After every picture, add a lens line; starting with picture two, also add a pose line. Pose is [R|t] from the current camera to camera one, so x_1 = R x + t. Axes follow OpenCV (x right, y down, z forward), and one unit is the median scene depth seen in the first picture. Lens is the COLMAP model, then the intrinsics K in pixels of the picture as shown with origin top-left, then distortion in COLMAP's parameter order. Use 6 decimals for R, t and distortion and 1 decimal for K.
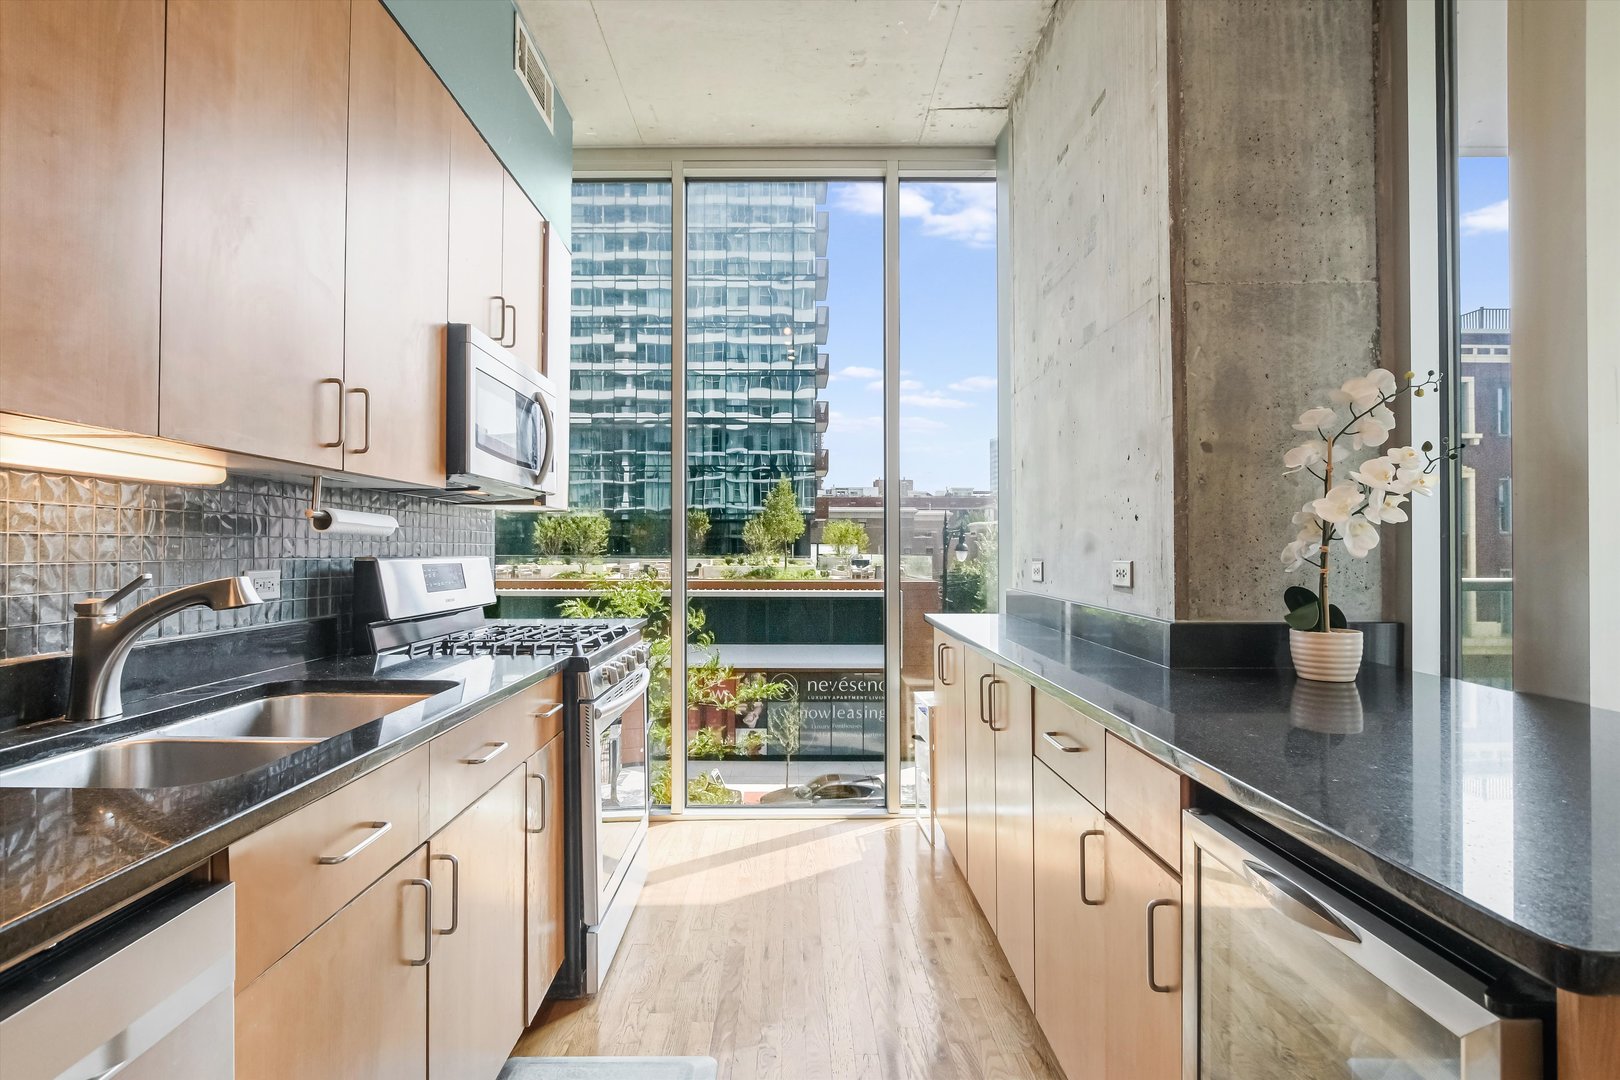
lens RADIAL K [[758.4, 0, 810.0], [0, 758.4, 540.0], [0, 0, 1]] dist [0.000509, 0.000357]
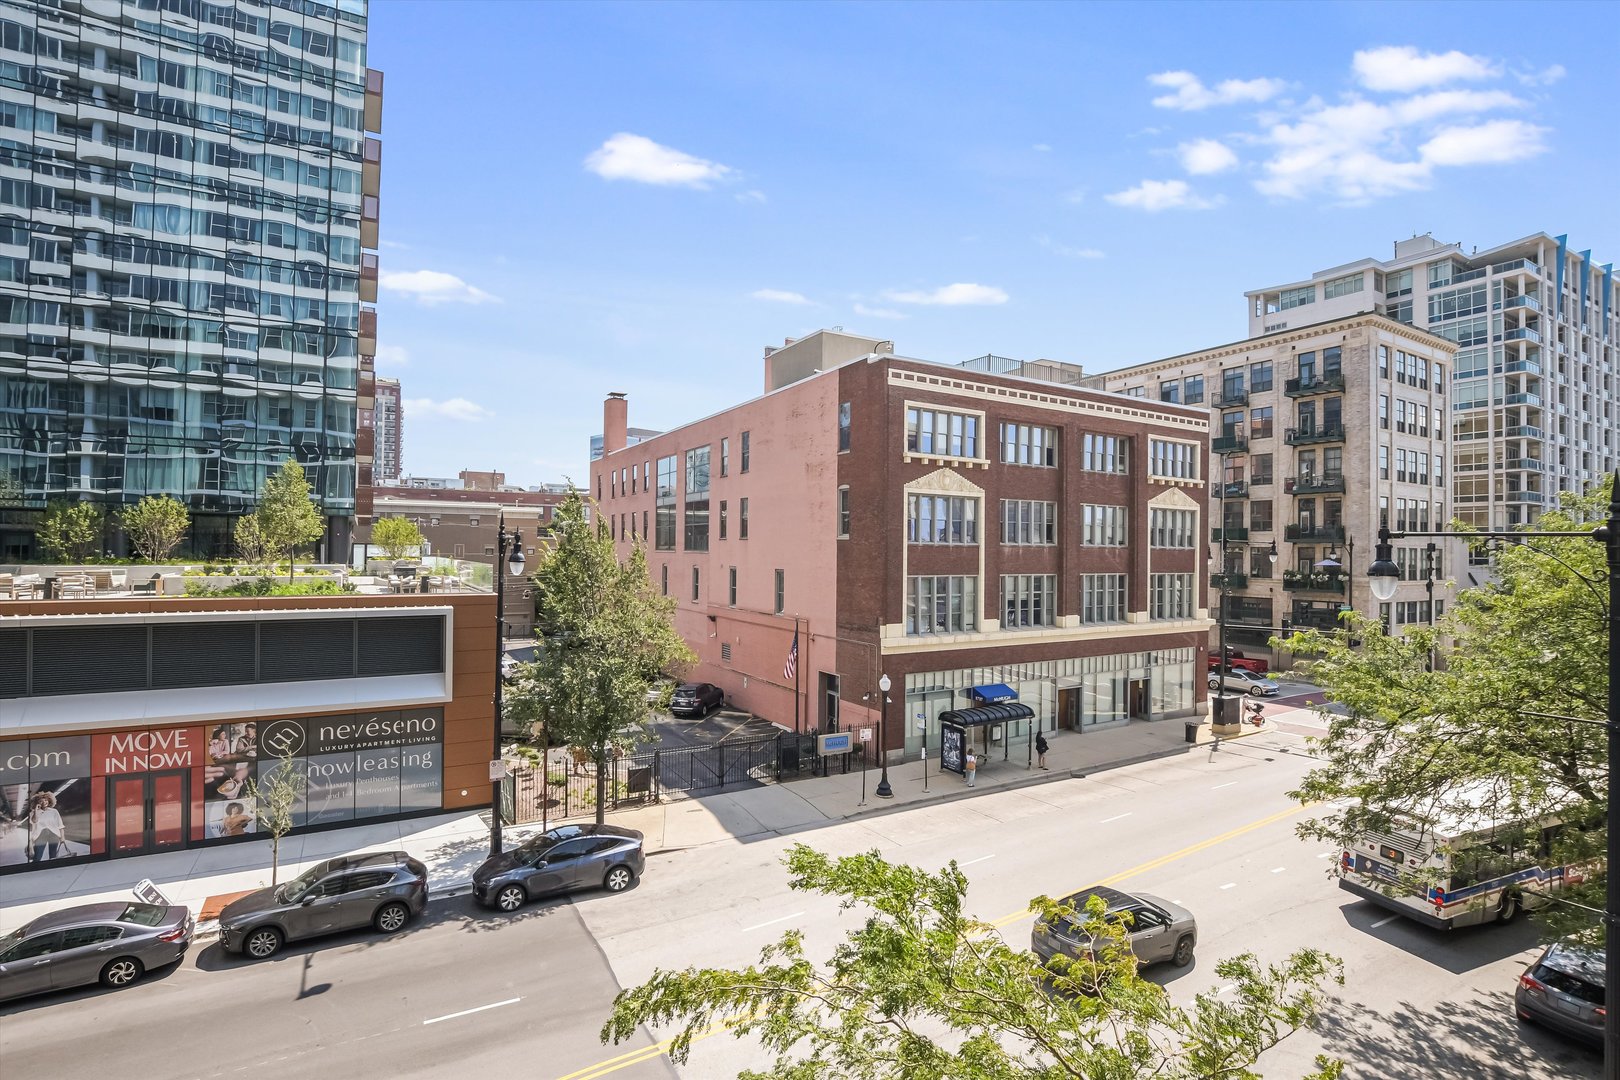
lens RADIAL K [[748.0, 0, 806.2], [0, 748.0, 555.4], [0, 0, 1]] dist [-0.011289, 0.001148]
pose [[0.872370, 0.000895, 0.488846, 0.057577], [-0.012287, 0.999723, 0.020097, -0.009622], [-0.488692, -0.023539, 0.872139, 0.105298]]
